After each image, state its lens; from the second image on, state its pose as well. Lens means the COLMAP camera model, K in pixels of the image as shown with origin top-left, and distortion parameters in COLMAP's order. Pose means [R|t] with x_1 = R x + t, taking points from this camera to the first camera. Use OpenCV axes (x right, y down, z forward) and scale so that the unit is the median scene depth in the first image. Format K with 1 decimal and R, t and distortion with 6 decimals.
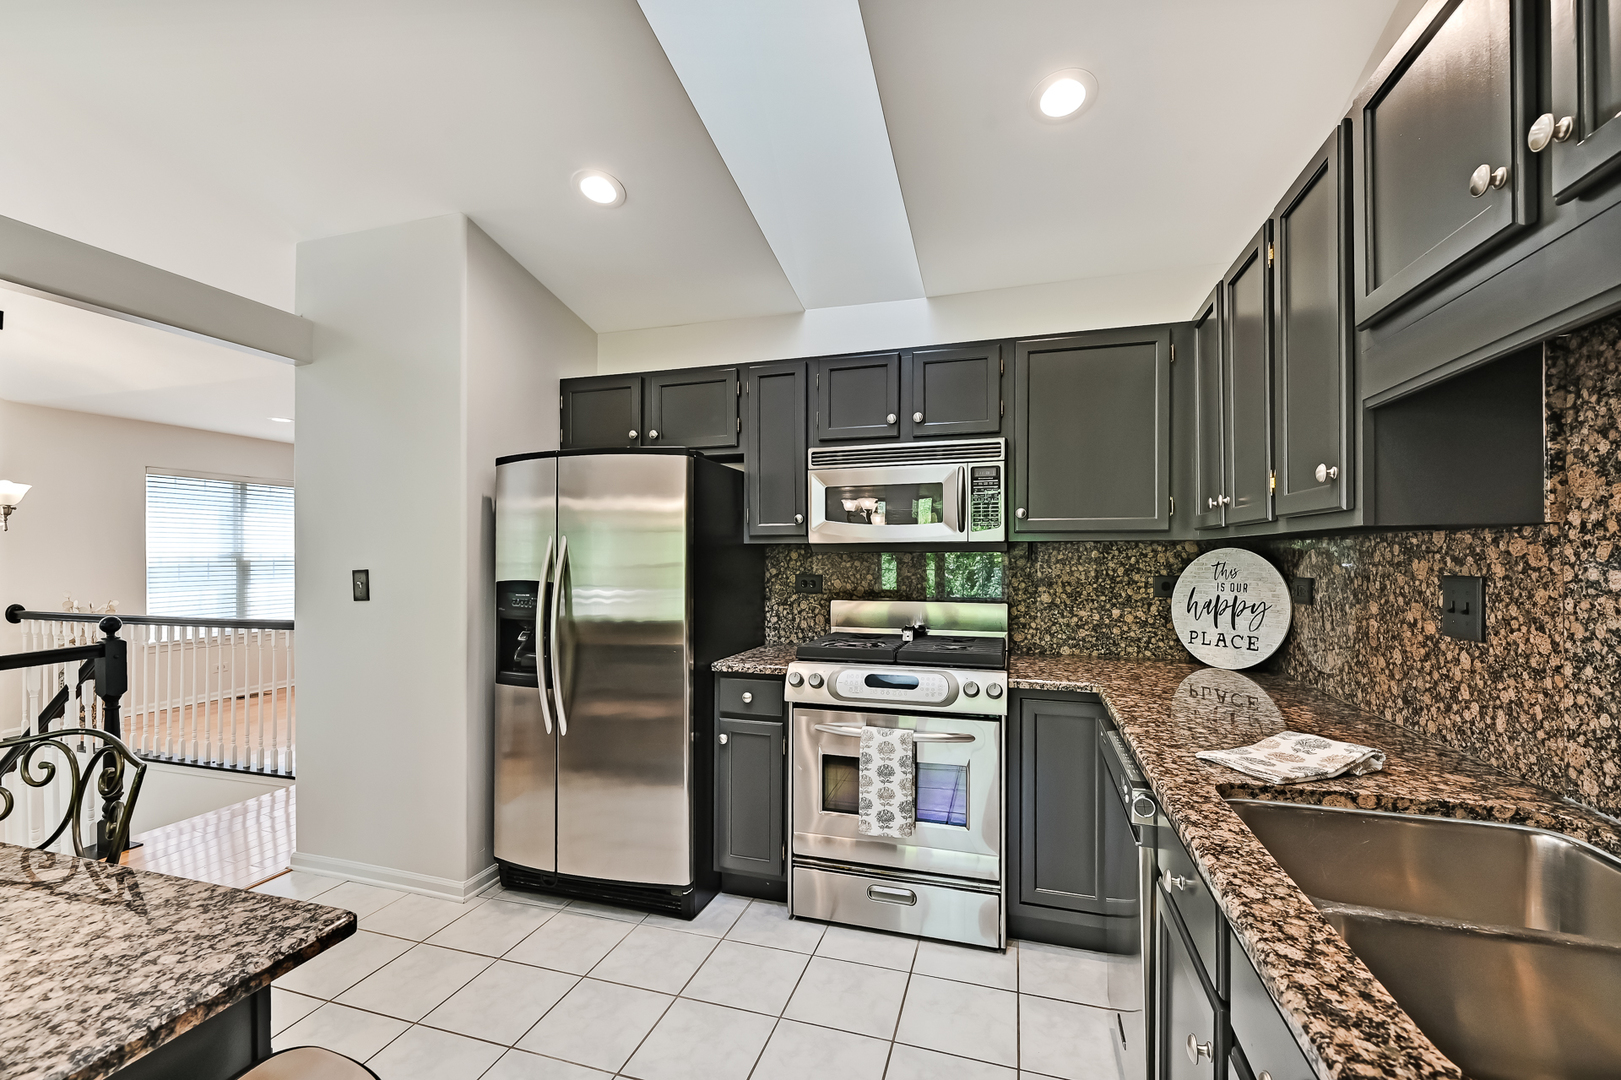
lens RADIAL K [[678.4, 0, 796.6], [0, 678.4, 551.6], [0, 0, 1]] dist [-0.008784, 0.001912]
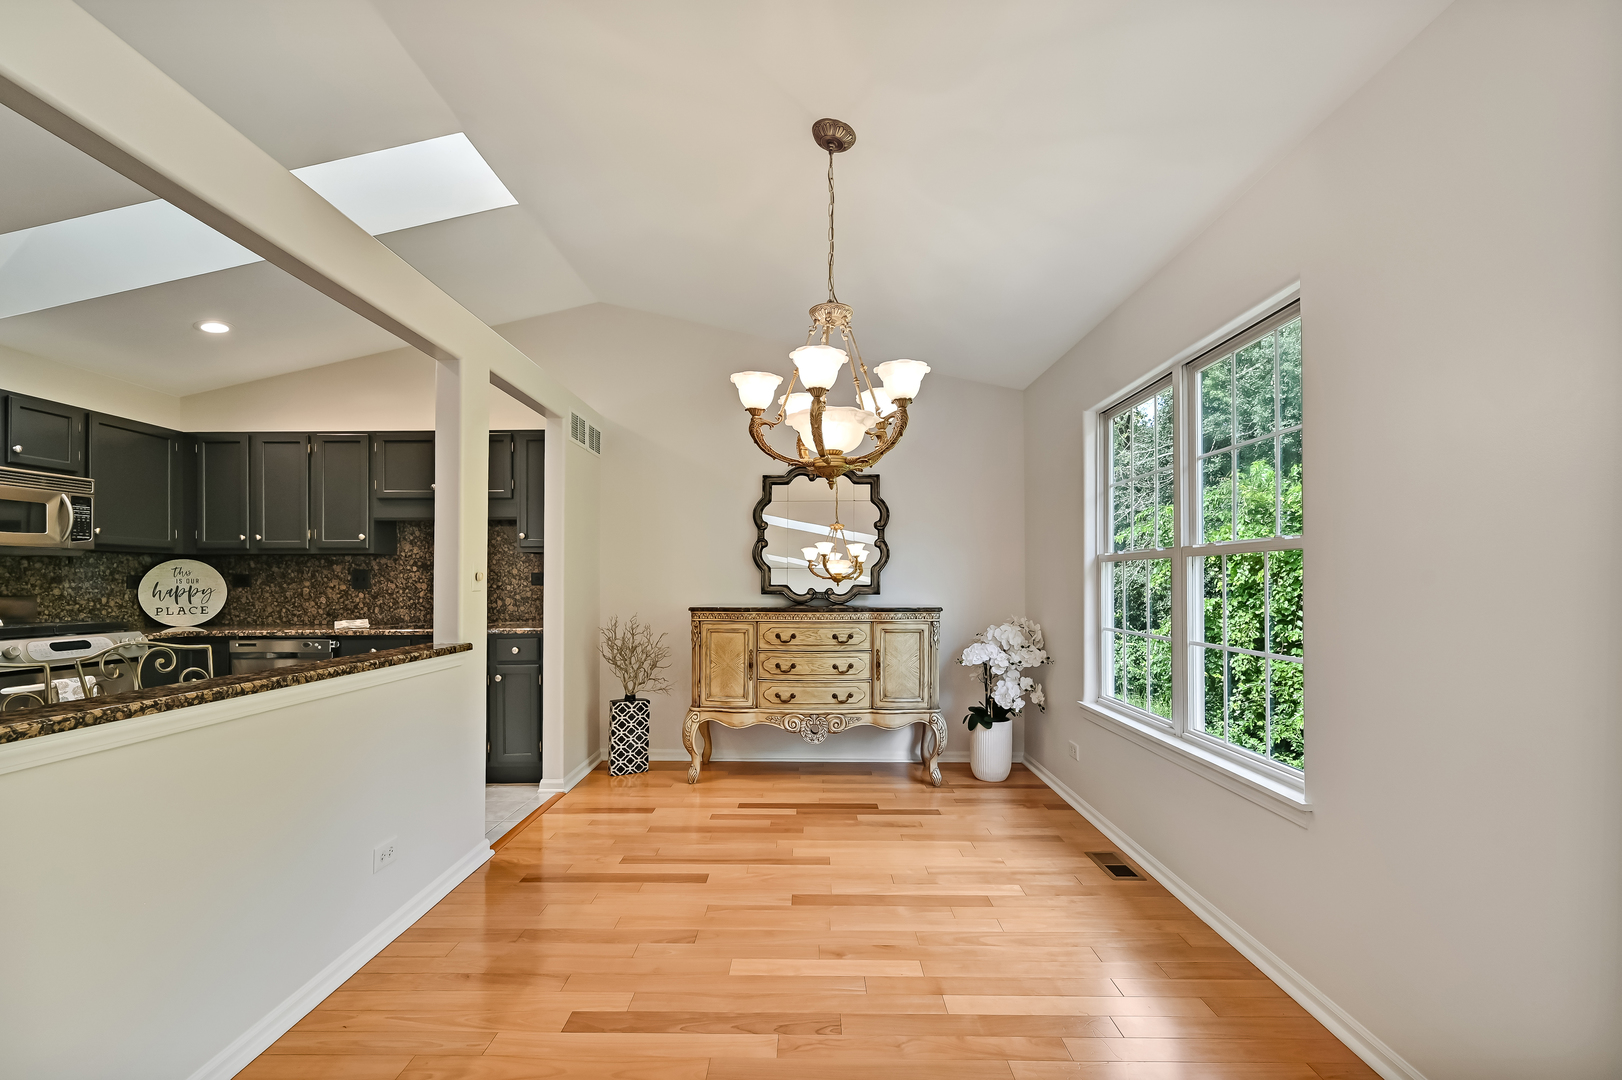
lens RADIAL K [[680.3, 0, 822.0], [0, 680.3, 578.0], [0, 0, 1]] dist [-0.019628, -0.000197]
pose [[-0.294616, 0.001972, 0.955614, -1.515034], [-0.003713, 0.999988, -0.003208, 0.042895], [-0.955609, -0.004493, -0.294605, -0.095183]]
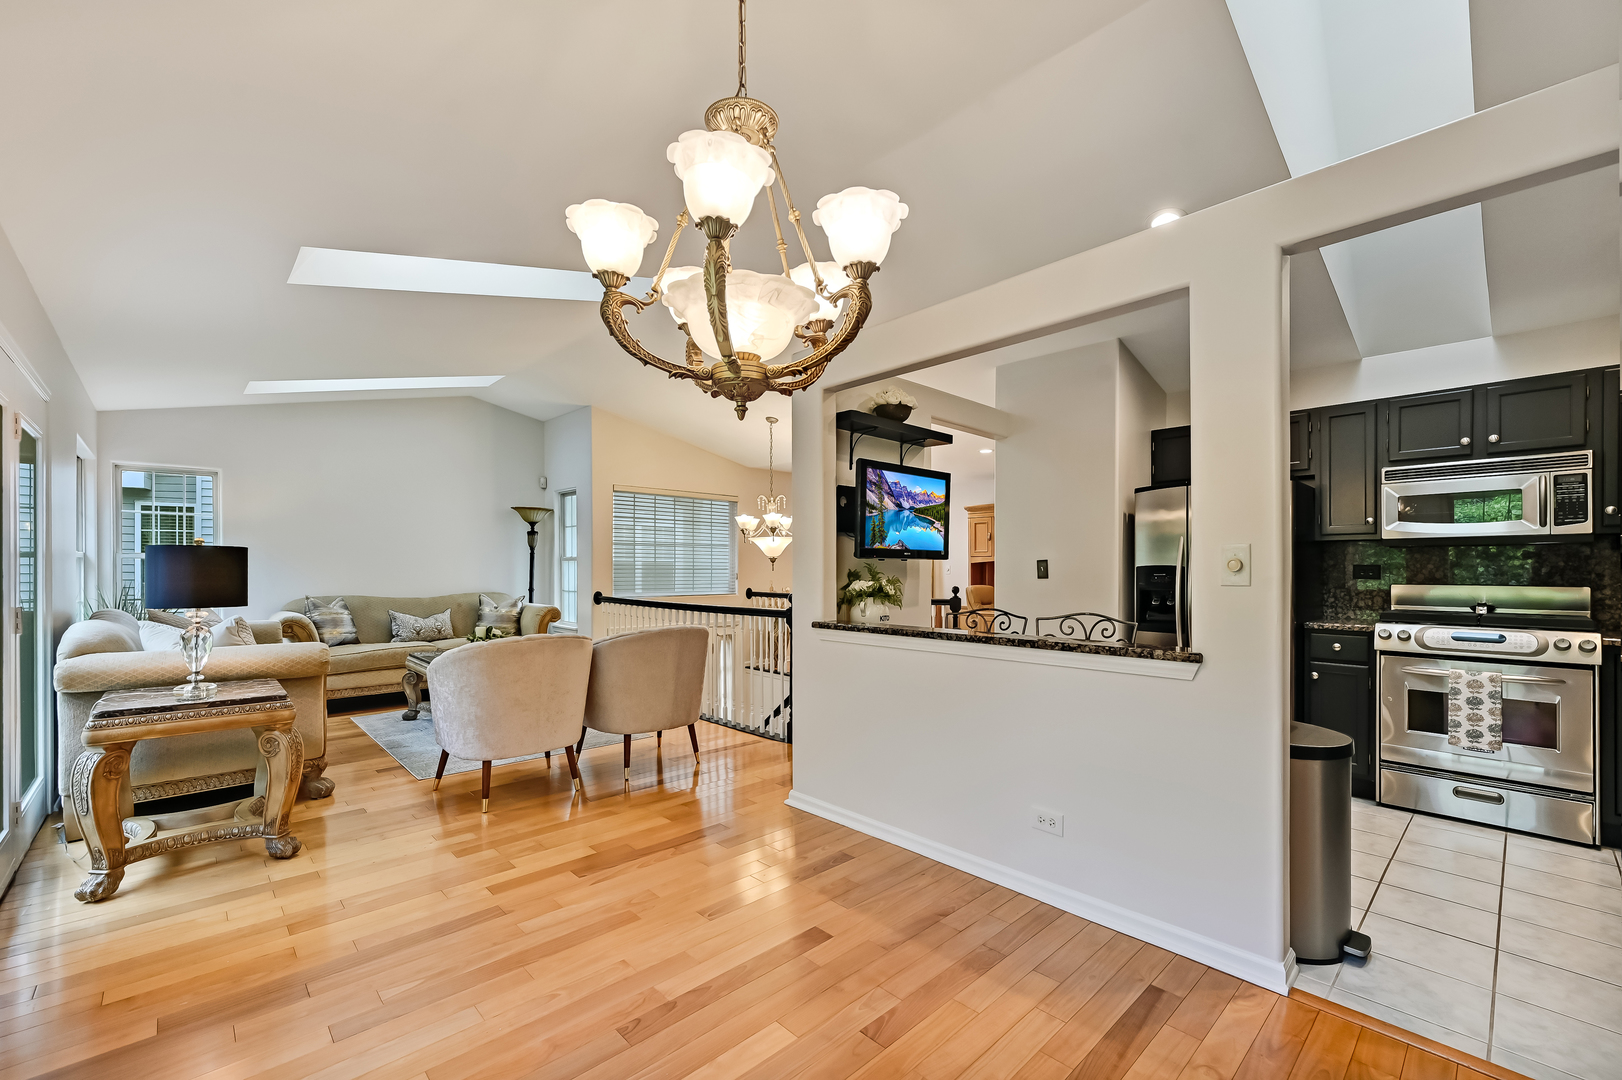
lens RADIAL K [[678.8, 0, 808.9], [0, 678.8, 562.9], [0, 0, 1]] dist [-0.008784, 0.001912]
pose [[0.871986, -0.003035, -0.489521, -0.353647], [0.002352, 0.999995, -0.002011, 0.039323], [0.489525, 0.000602, 0.871989, -0.805183]]
